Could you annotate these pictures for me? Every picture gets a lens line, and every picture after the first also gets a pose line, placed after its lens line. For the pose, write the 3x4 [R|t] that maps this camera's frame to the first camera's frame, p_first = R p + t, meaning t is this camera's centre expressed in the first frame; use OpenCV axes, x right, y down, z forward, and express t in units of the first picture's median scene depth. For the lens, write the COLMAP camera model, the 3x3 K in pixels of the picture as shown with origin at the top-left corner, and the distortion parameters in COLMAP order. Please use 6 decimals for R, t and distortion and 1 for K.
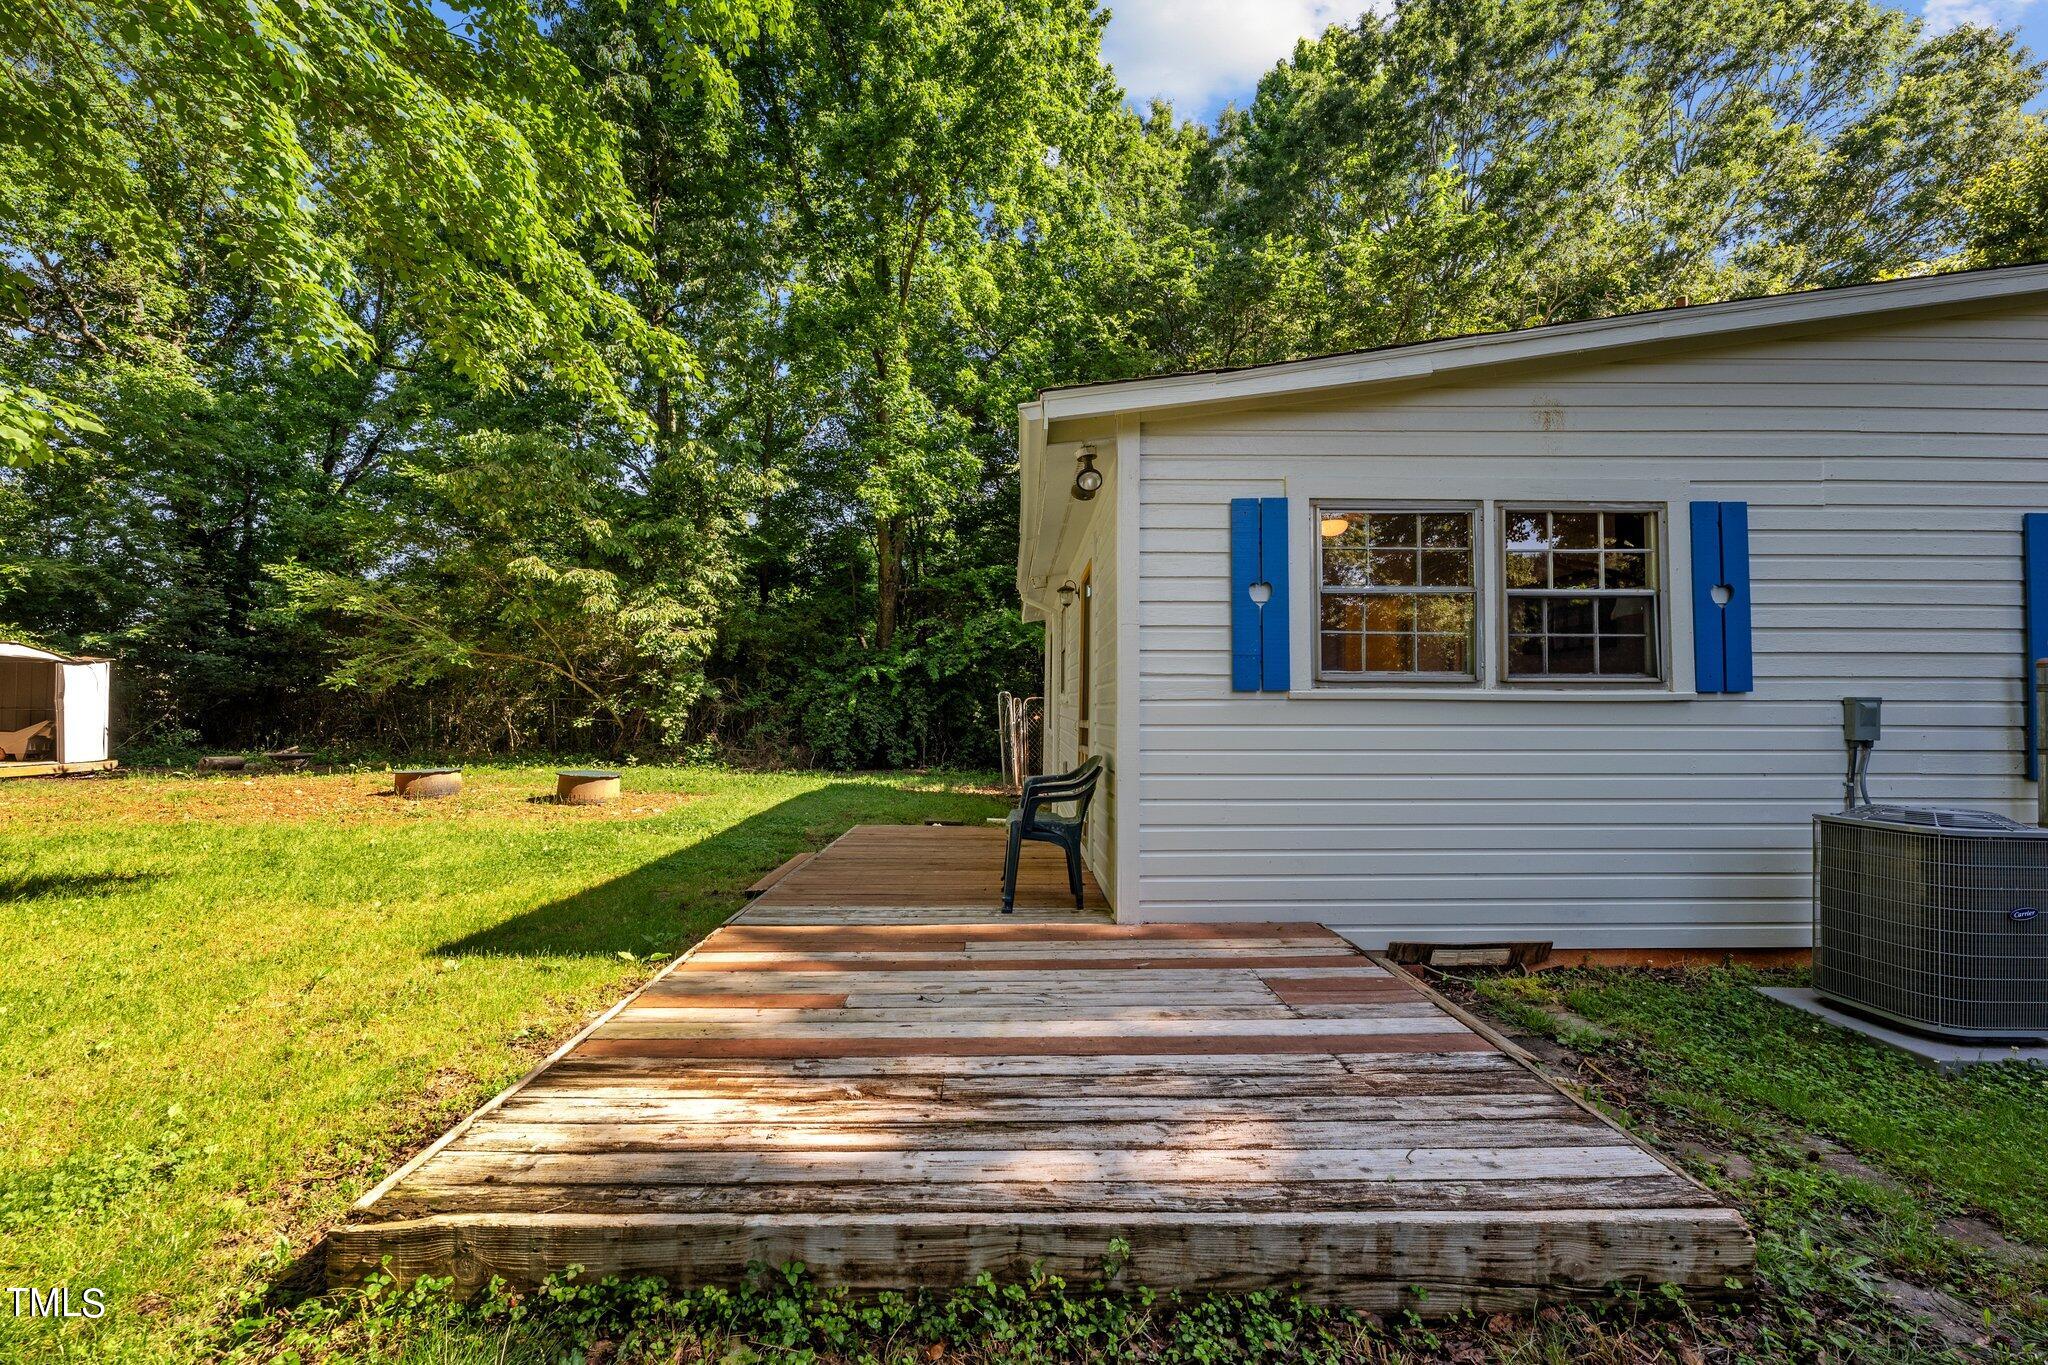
lens RADIAL K [[847.7, 0, 1026.2], [0, 847.7, 690.5], [0, 0, 1]] dist [0.001558, -0.000530]
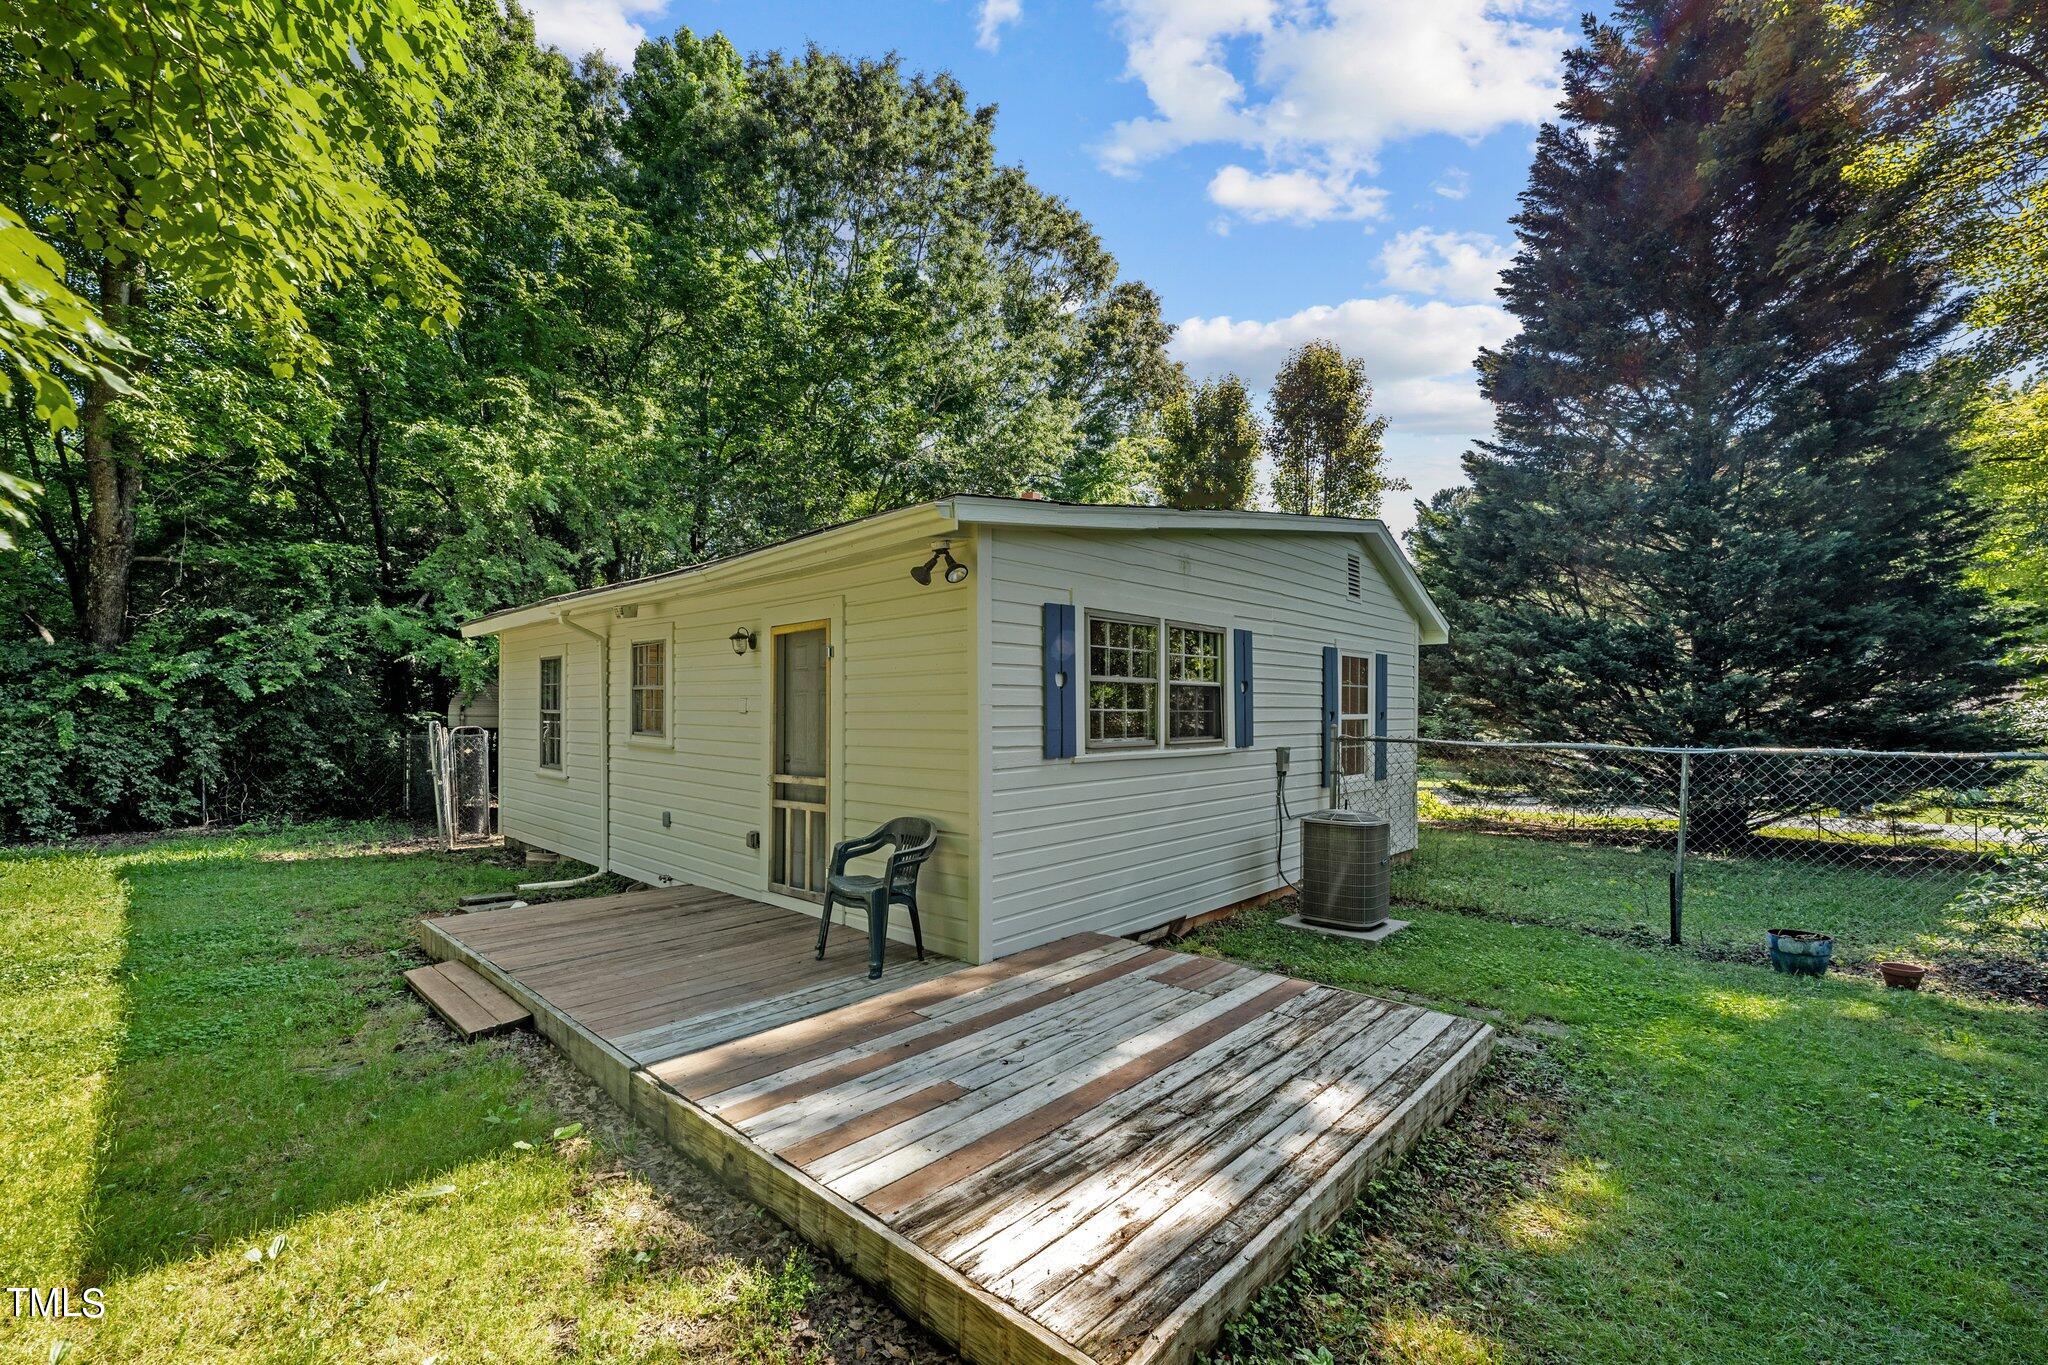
lens RADIAL K [[850.3, 0, 1029.2], [0, 850.3, 723.6], [0, 0, 1]] dist [0.006702, 0.000040]
pose [[0.698188, -0.011717, 0.715819, -0.659157], [-0.013819, 0.999459, 0.029839, -0.087401], [-0.715782, -0.030725, 0.697648, 0.148562]]
